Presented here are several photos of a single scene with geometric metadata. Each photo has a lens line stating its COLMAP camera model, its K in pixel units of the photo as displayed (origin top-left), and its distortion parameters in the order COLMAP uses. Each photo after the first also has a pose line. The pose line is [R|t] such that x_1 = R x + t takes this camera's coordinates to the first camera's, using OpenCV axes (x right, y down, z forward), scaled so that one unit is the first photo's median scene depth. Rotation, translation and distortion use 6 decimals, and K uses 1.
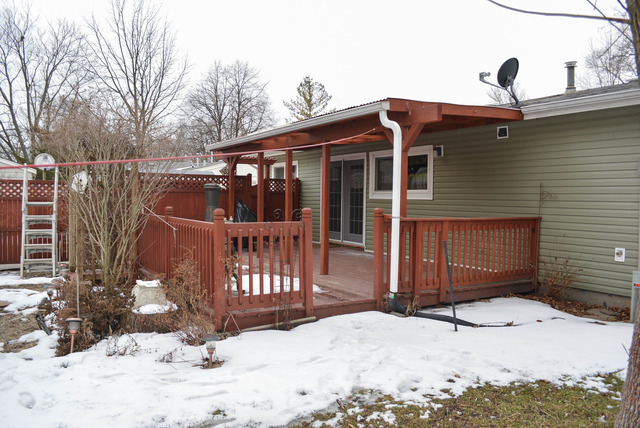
lens RADIAL K [[503.6, 0, 320.0], [0, 503.6, 214.0], [0, 0, 1]] dist [-0.083104, 0.002691]
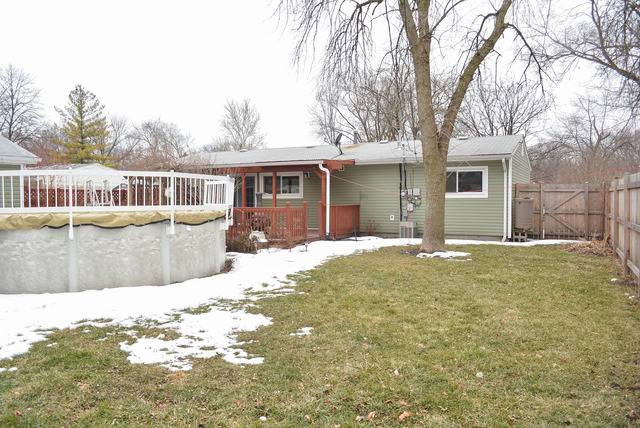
lens RADIAL K [[503.6, 0, 320.0], [0, 503.6, 214.0], [0, 0, 1]] dist [-0.083104, 0.002691]
pose [[0.851314, -0.028262, 0.523895, -0.777852], [0.029364, 0.999550, 0.006206, 0.023883], [-0.523834, 0.010100, 0.851760, -0.756529]]
